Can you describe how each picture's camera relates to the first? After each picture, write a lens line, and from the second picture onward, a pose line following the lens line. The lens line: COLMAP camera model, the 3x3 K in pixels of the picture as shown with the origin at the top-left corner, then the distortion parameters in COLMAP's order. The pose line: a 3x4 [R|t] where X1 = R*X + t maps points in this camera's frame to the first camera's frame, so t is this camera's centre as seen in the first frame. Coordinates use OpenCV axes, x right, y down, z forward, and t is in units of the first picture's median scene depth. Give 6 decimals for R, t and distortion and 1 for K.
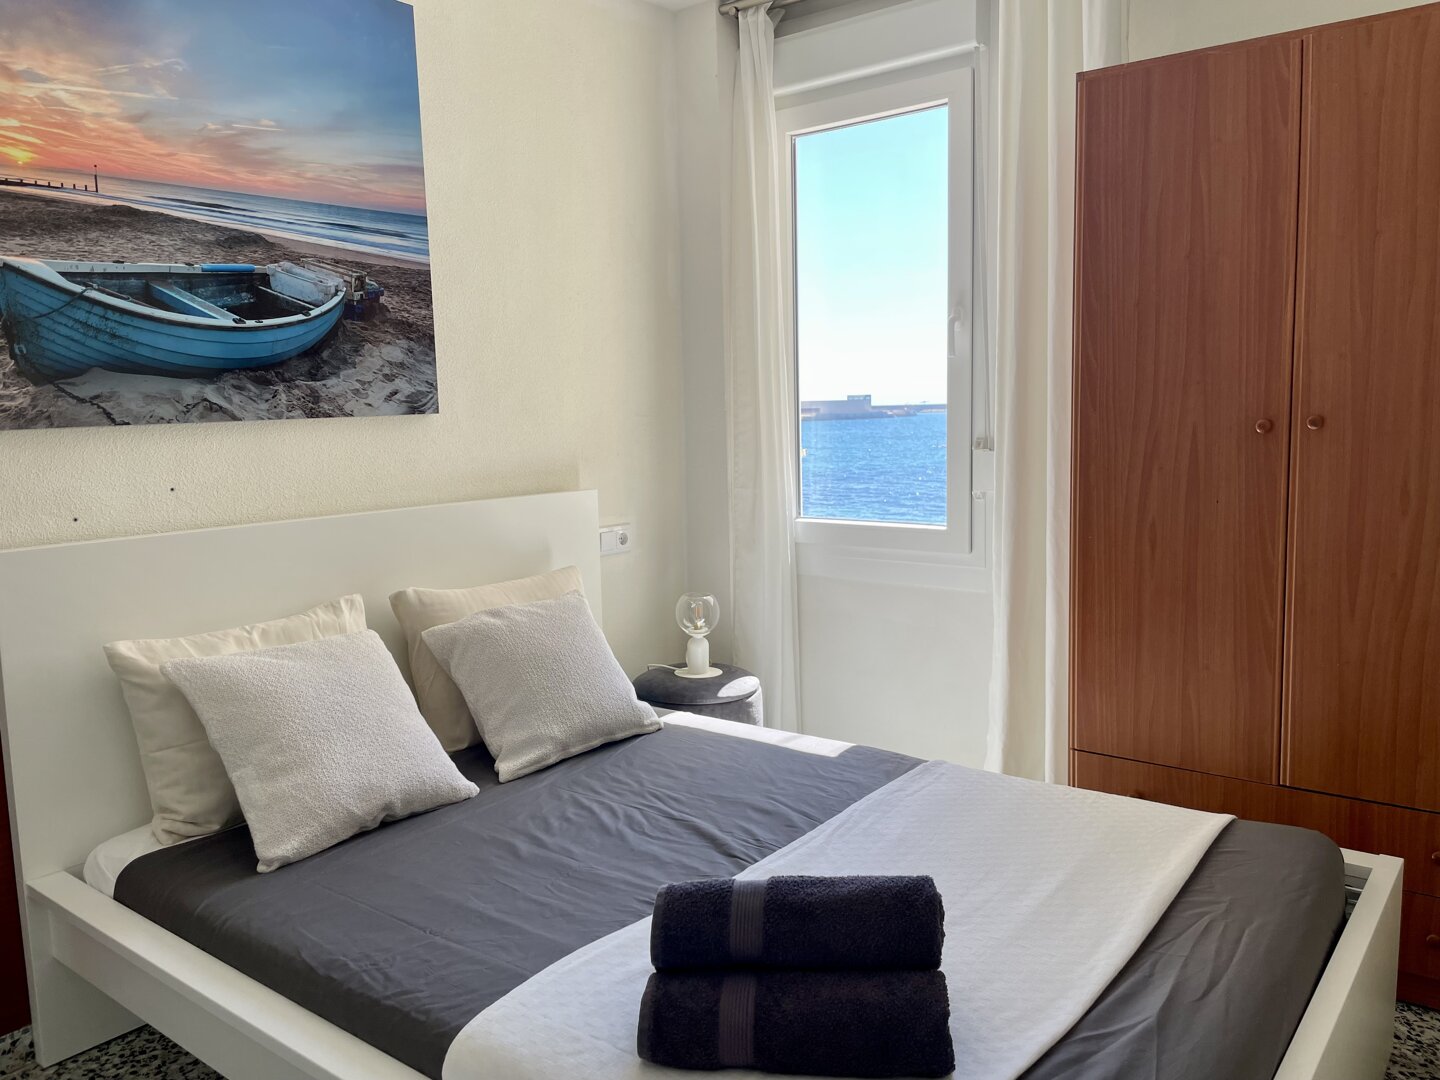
lens RADIAL K [[1092.6, 0, 720.0], [0, 1092.6, 540.0], [0, 0, 1]] dist [0.084571, 0.000048]
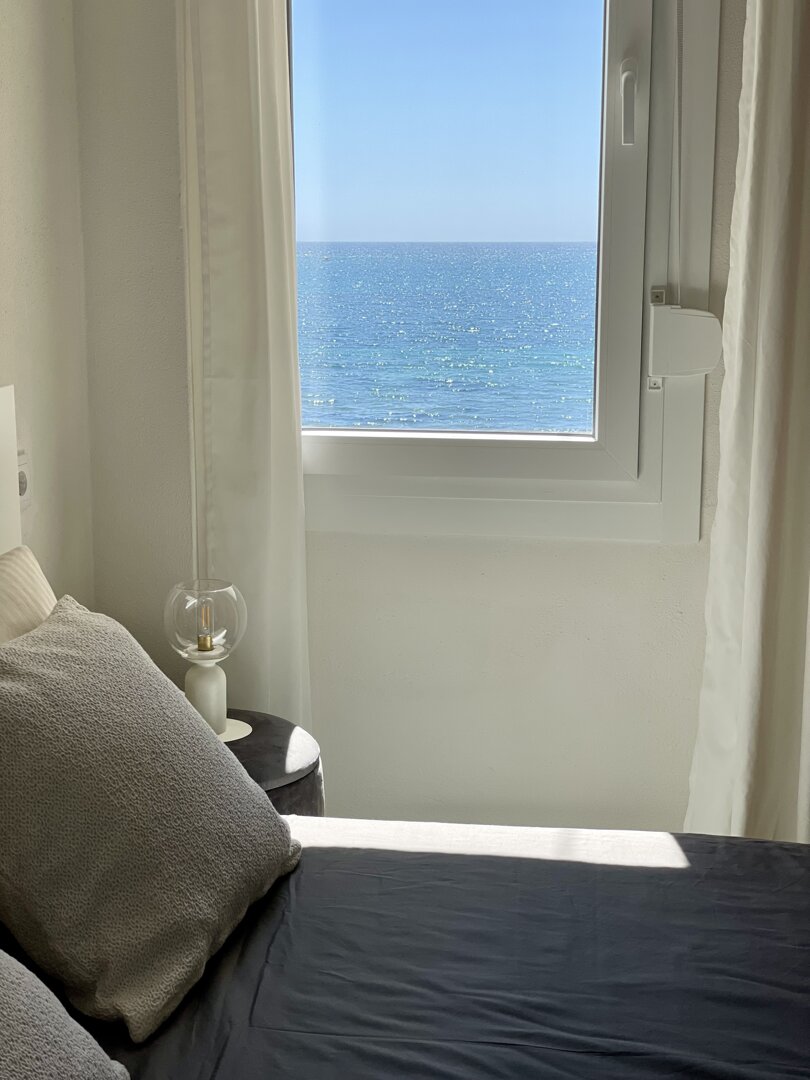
lens RADIAL K [[1627.0, 0, 405.0], [0, 1627.0, 540.0], [0, 0, 1]] dist [0.046811, 0.121118]
pose [[0.870398, -0.066569, 0.487828, -0.326793], [0.038003, 0.996945, 0.068237, -0.021122], [-0.490881, -0.040854, 0.870268, 0.290386]]
